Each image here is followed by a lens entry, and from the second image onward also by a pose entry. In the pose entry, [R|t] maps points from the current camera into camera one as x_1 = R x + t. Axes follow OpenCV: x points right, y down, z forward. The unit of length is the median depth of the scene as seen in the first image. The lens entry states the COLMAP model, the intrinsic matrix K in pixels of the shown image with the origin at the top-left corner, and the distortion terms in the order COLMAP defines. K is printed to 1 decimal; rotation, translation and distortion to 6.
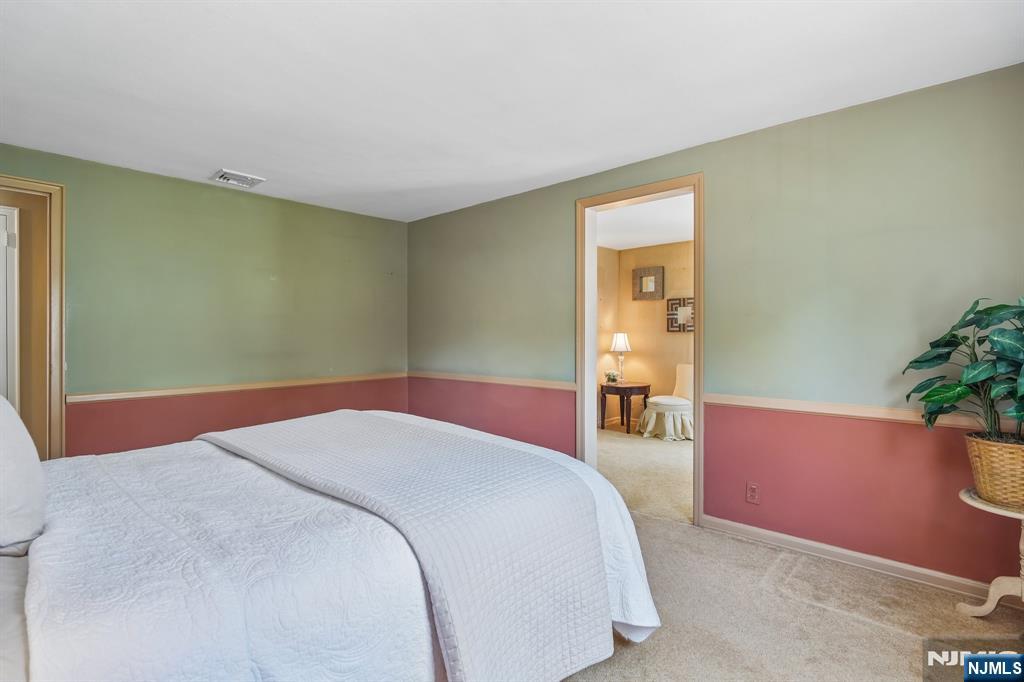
lens RADIAL K [[480.2, 0, 510.6], [0, 480.2, 336.8], [0, 0, 1]] dist [0.005390, -0.002745]
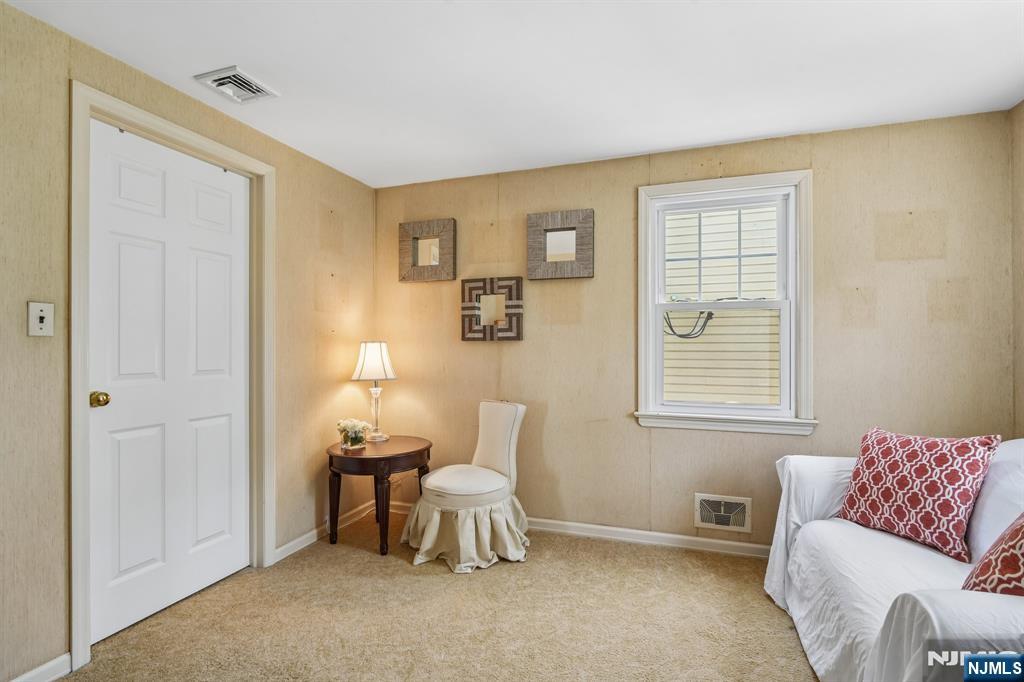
lens RADIAL K [[480.2, 0, 509.5], [0, 480.2, 345.5], [0, 0, 1]] dist [0.005390, -0.002745]
pose [[0.912784, 0.002559, 0.408434, 0.156543], [0.001206, 0.999959, -0.008962, -0.000046], [-0.408440, 0.008673, 0.912744, 0.492372]]
